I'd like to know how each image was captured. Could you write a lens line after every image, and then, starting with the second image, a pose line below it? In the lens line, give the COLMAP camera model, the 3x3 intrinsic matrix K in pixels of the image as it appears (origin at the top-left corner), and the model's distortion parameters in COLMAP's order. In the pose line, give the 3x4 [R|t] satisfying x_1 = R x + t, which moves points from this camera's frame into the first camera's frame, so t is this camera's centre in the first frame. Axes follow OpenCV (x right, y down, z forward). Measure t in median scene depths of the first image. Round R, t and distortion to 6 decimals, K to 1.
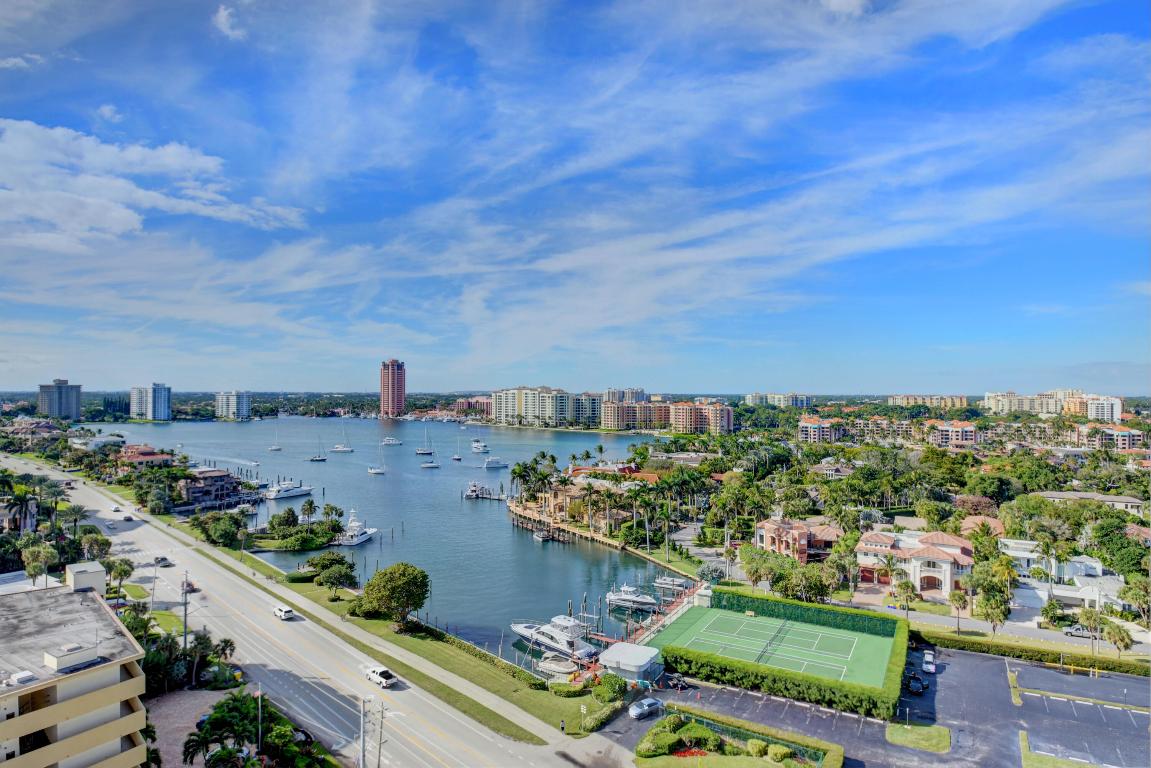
lens RADIAL K [[654.7, 0, 567.7], [0, 654.7, 384.5], [0, 0, 1]] dist [-0.024453, 0.001493]
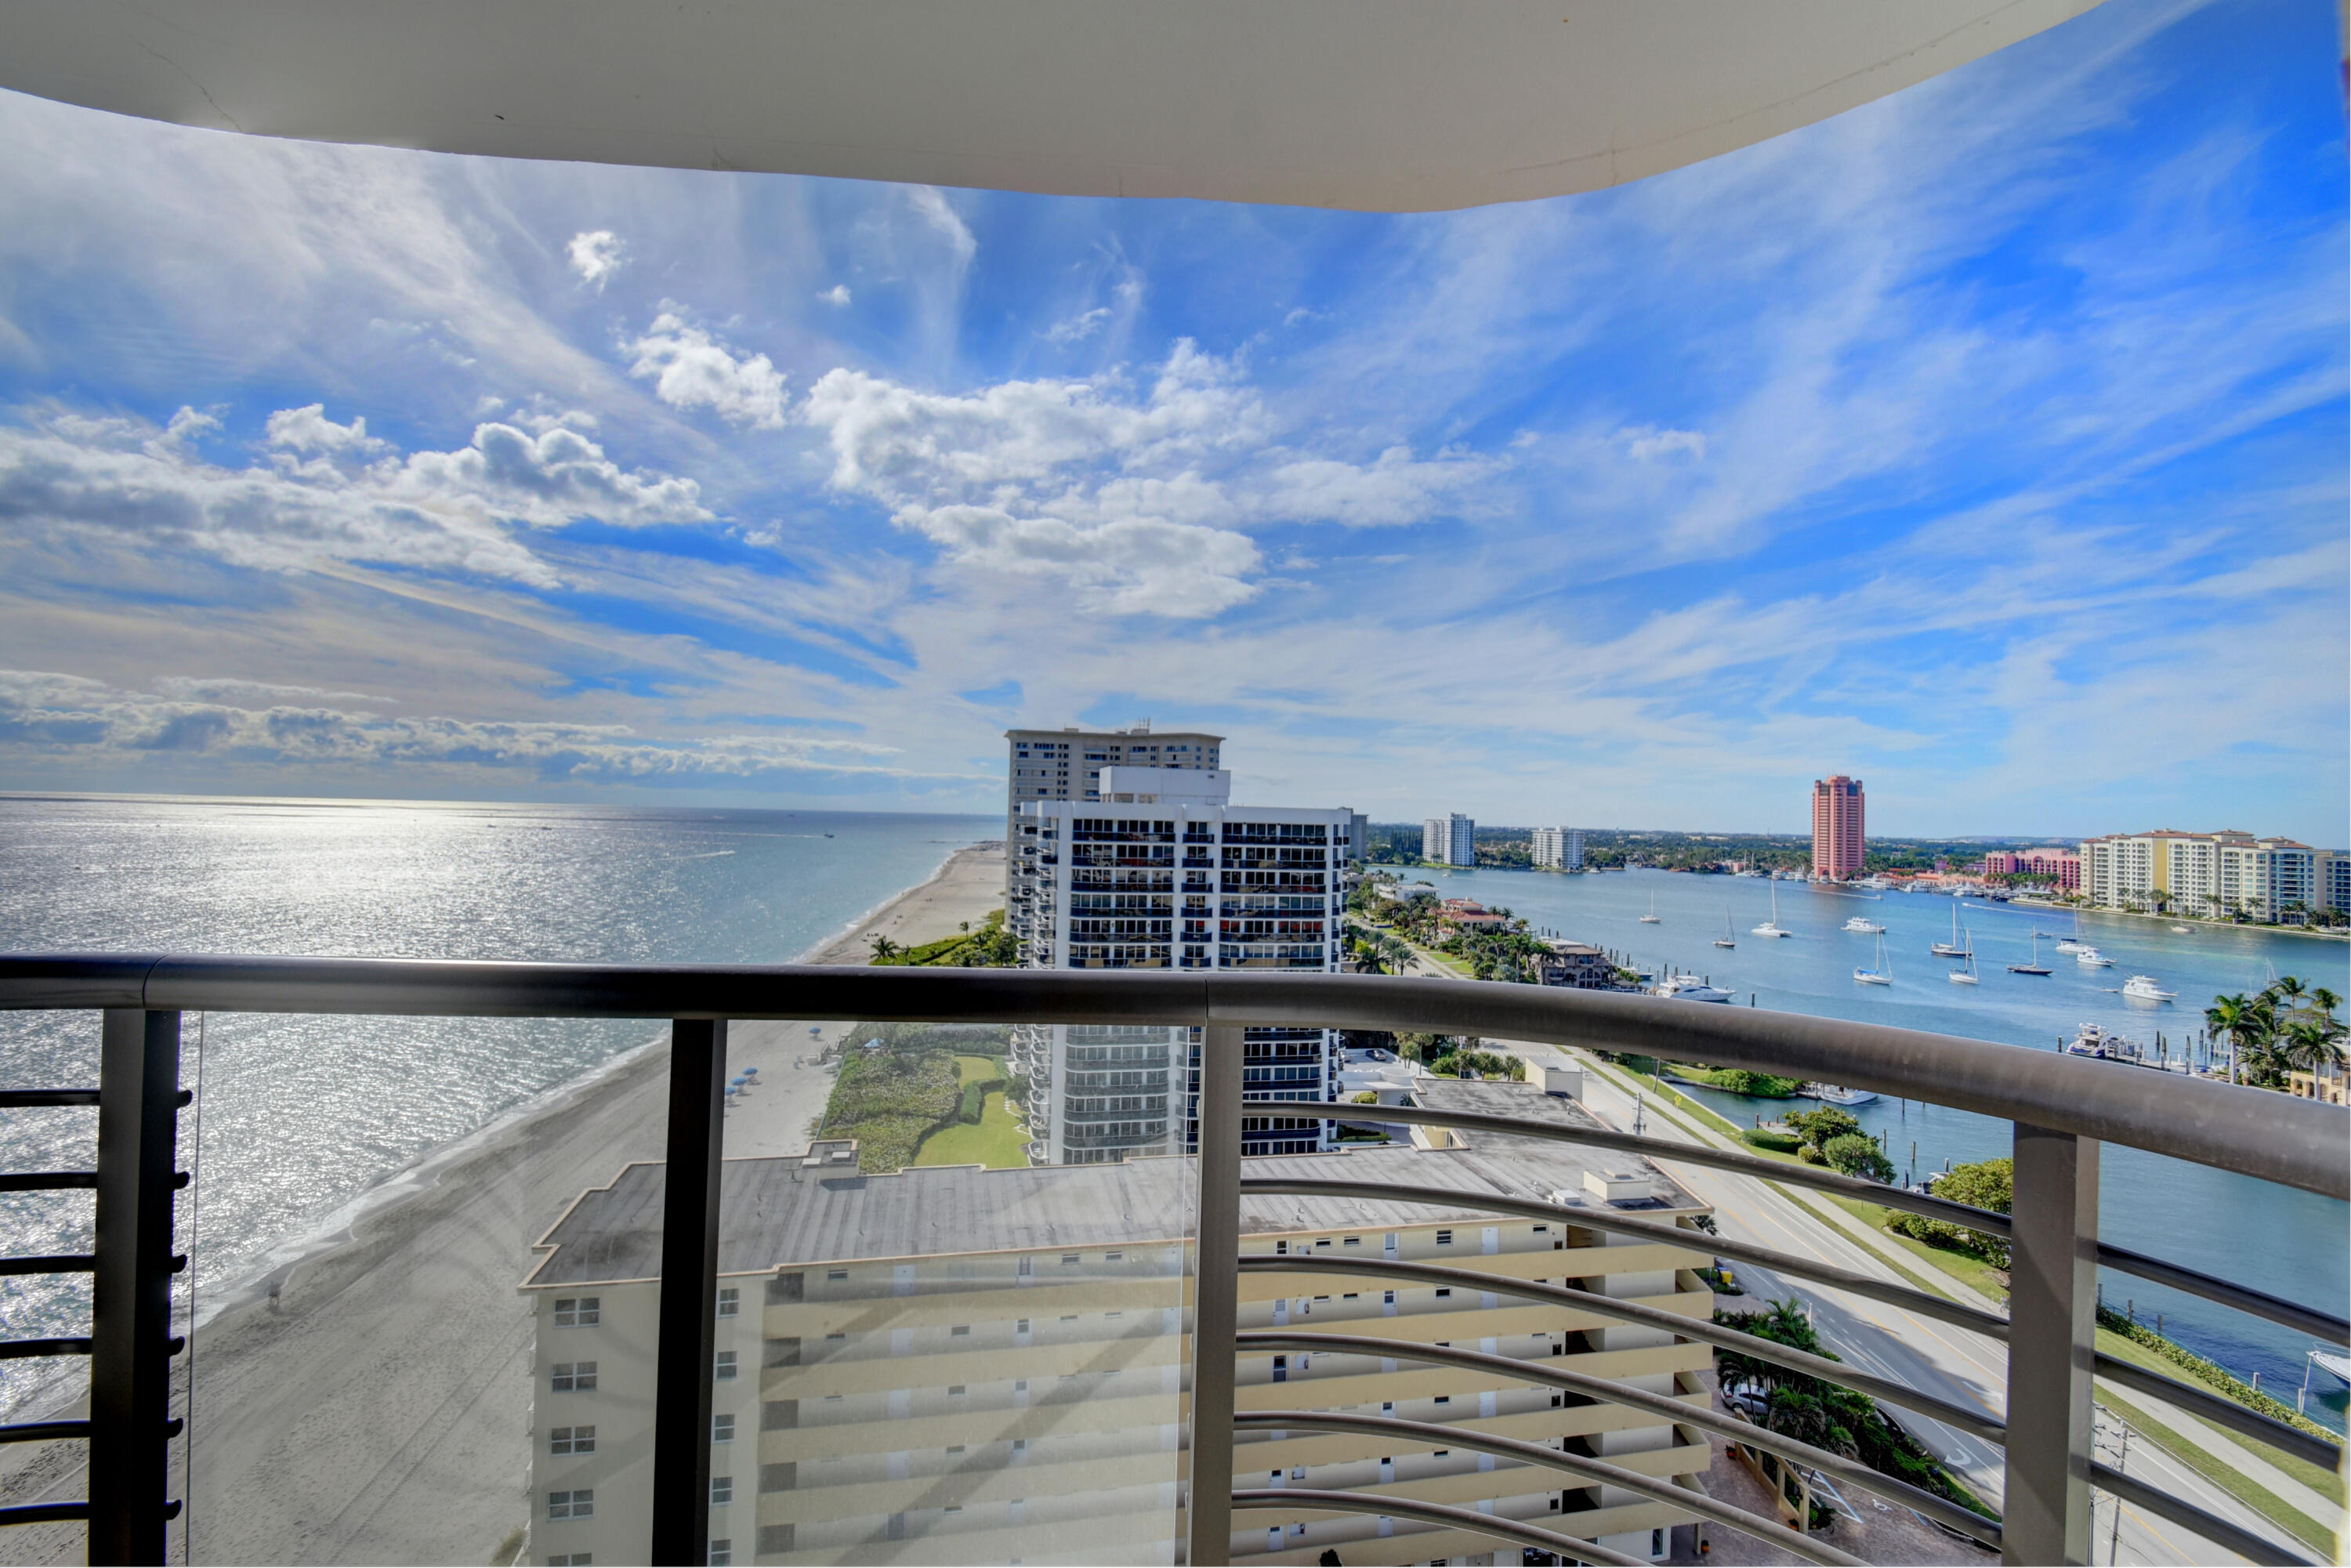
lens RADIAL K [[1028.4, 0, 1160.0], [0, 1028.4, 783.8], [0, 0, 1]] dist [0.016430, -0.019577]
pose [[0.675336, -0.009291, -0.737452, -0.067576], [-0.014886, 0.999545, -0.026225, -0.000773], [0.737360, 0.028688, 0.674891, -0.058570]]
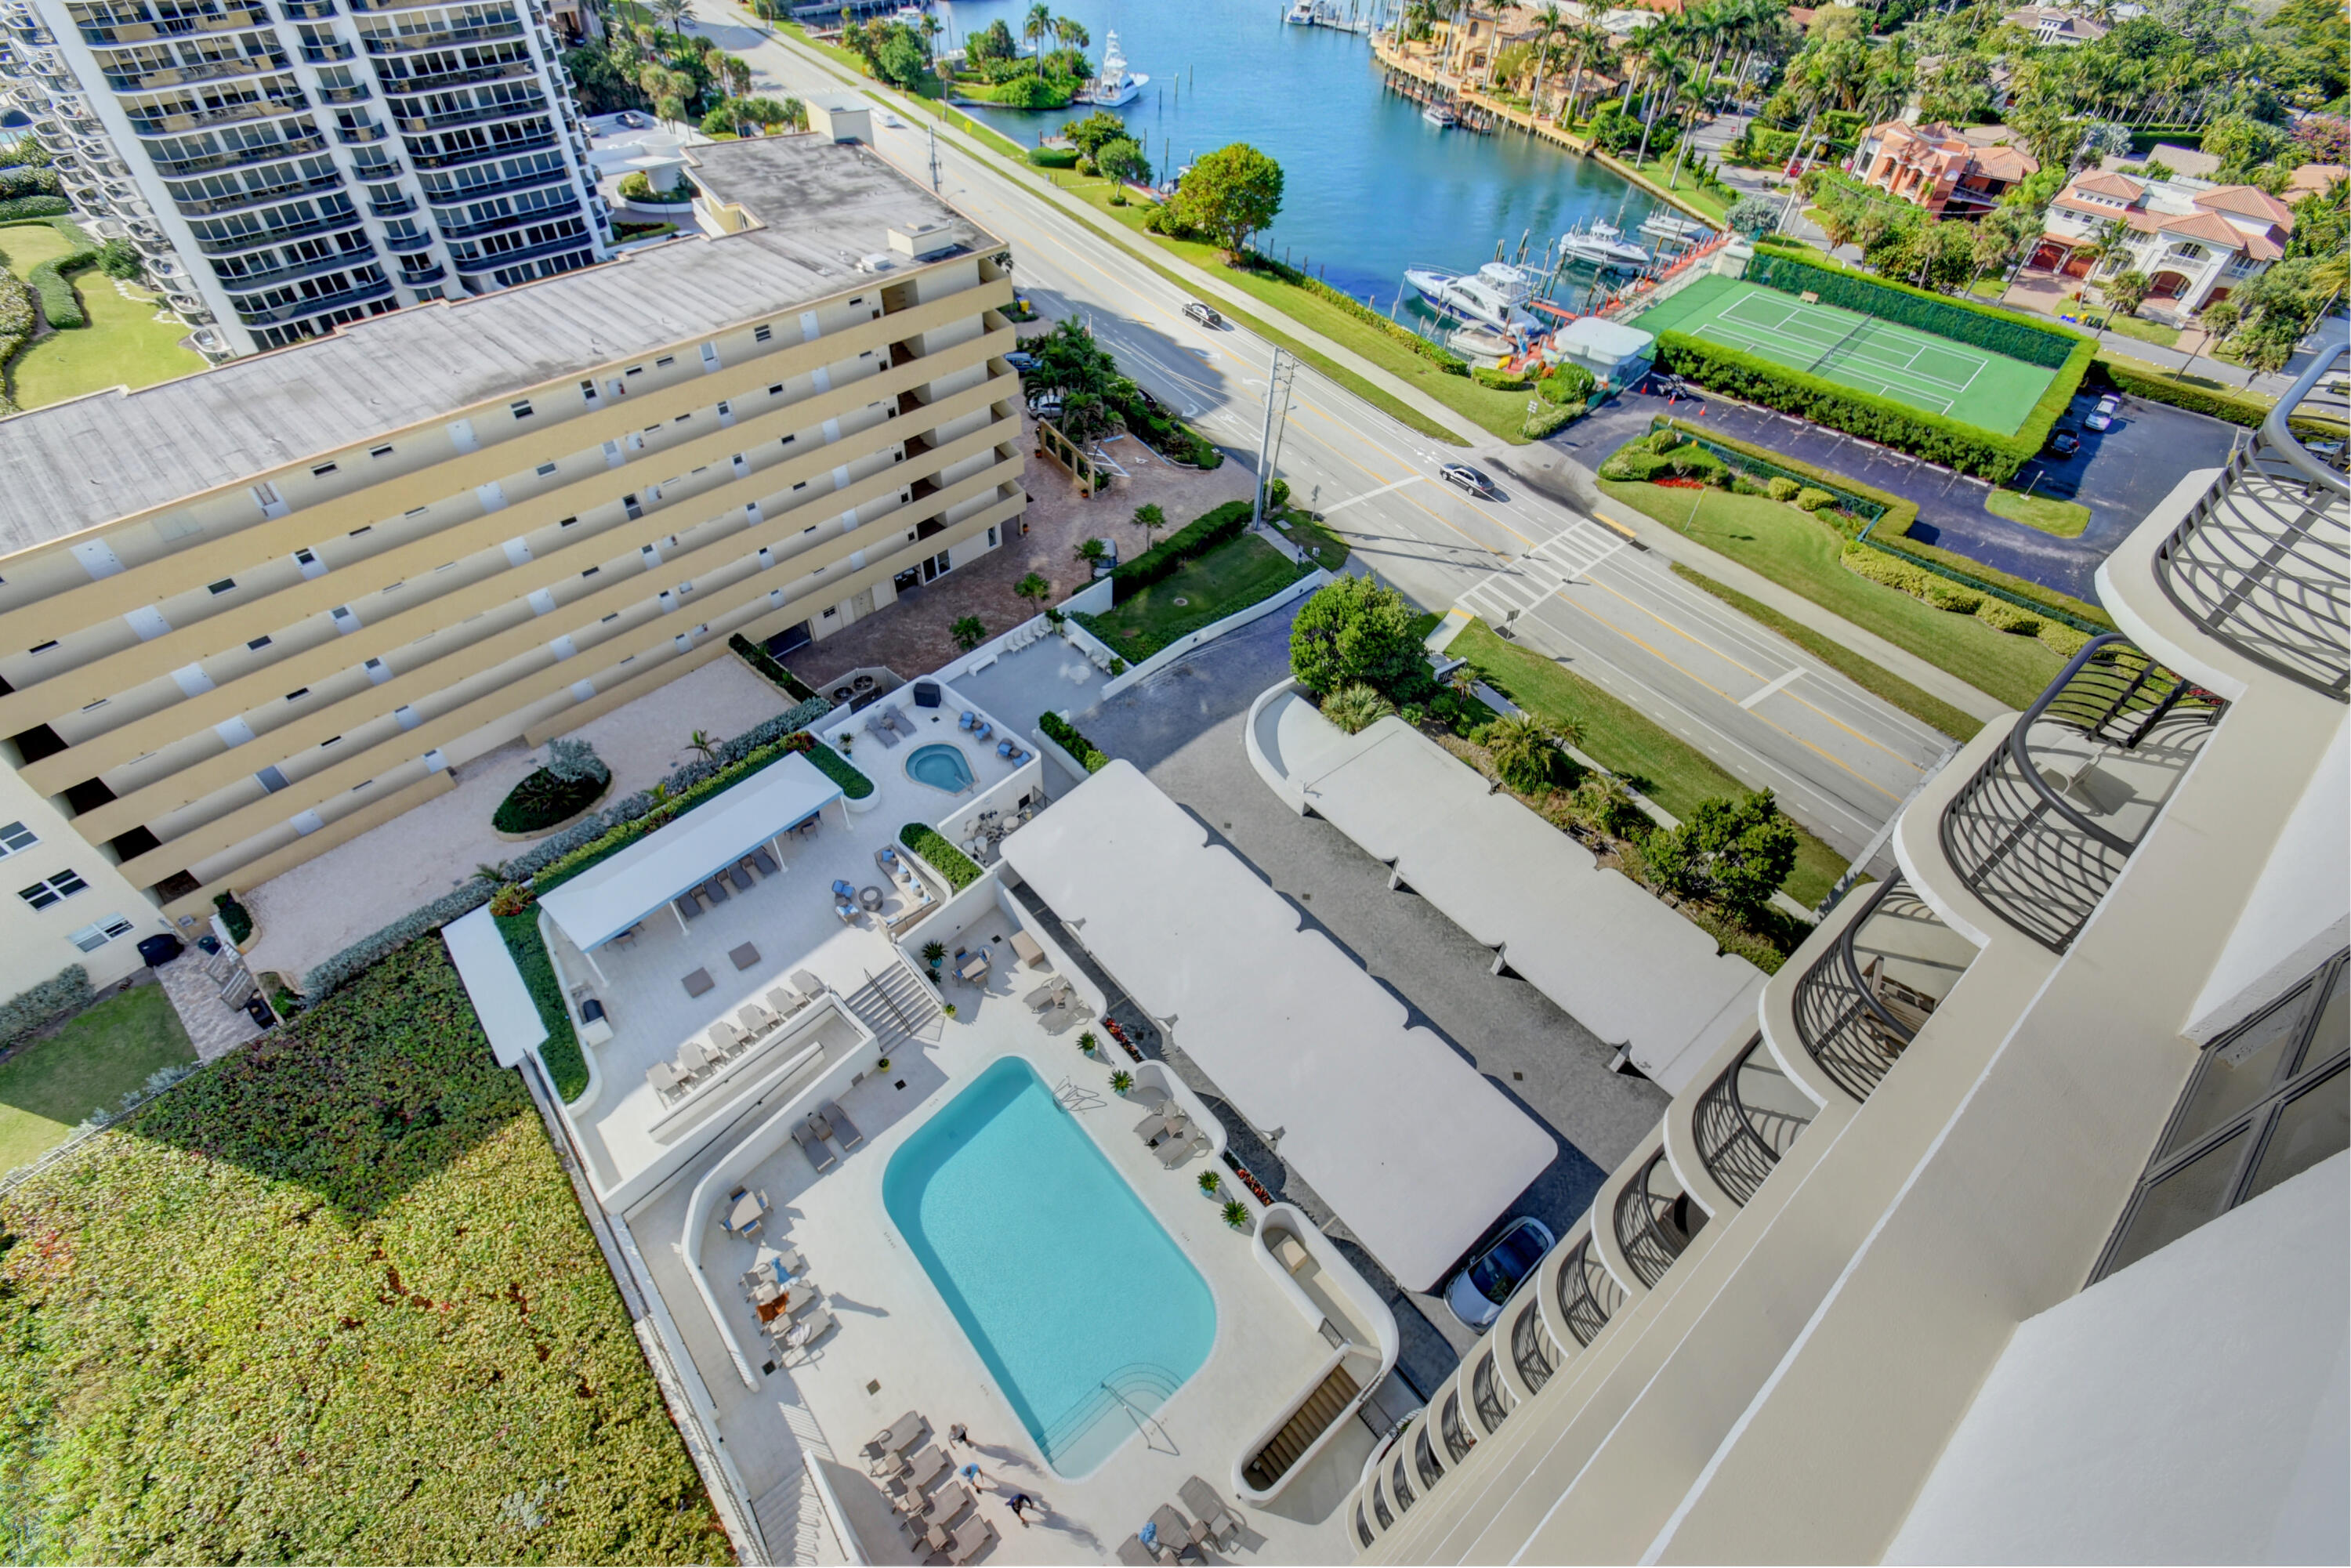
lens RADIAL K [[1028.4, 0, 1160.0], [0, 1028.4, 783.8], [0, 0, 1]] dist [0.016430, -0.019577]
pose [[0.977407, 0.170287, -0.125215, -0.070657], [-0.028543, 0.693312, 0.720073, 0.000278], [0.209432, -0.700230, 0.682508, -0.049084]]
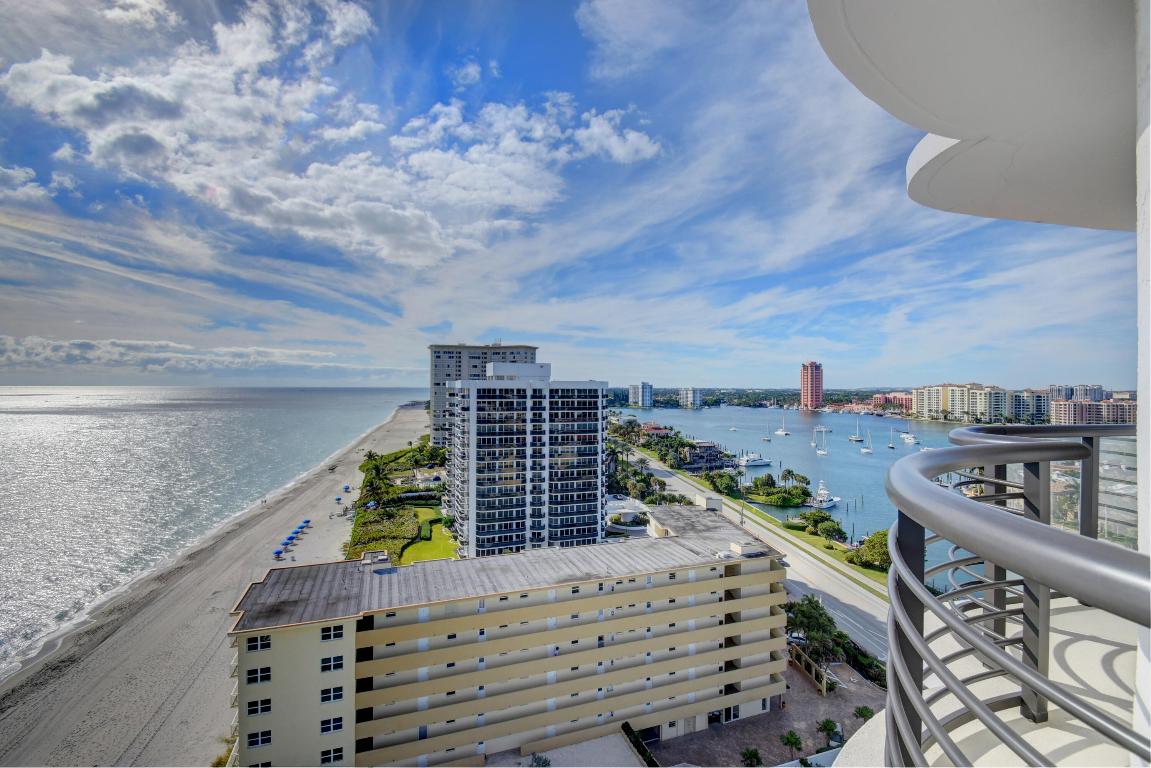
lens RADIAL K [[503.5, 0, 567.9], [0, 503.5, 383.9], [0, 0, 1]] dist [0.016430, -0.019577]
pose [[0.767742, -0.003557, -0.640749, -0.079618], [0.005412, 0.999985, 0.000933, -0.000894], [0.640736, -0.004184, 0.767750, -0.080583]]
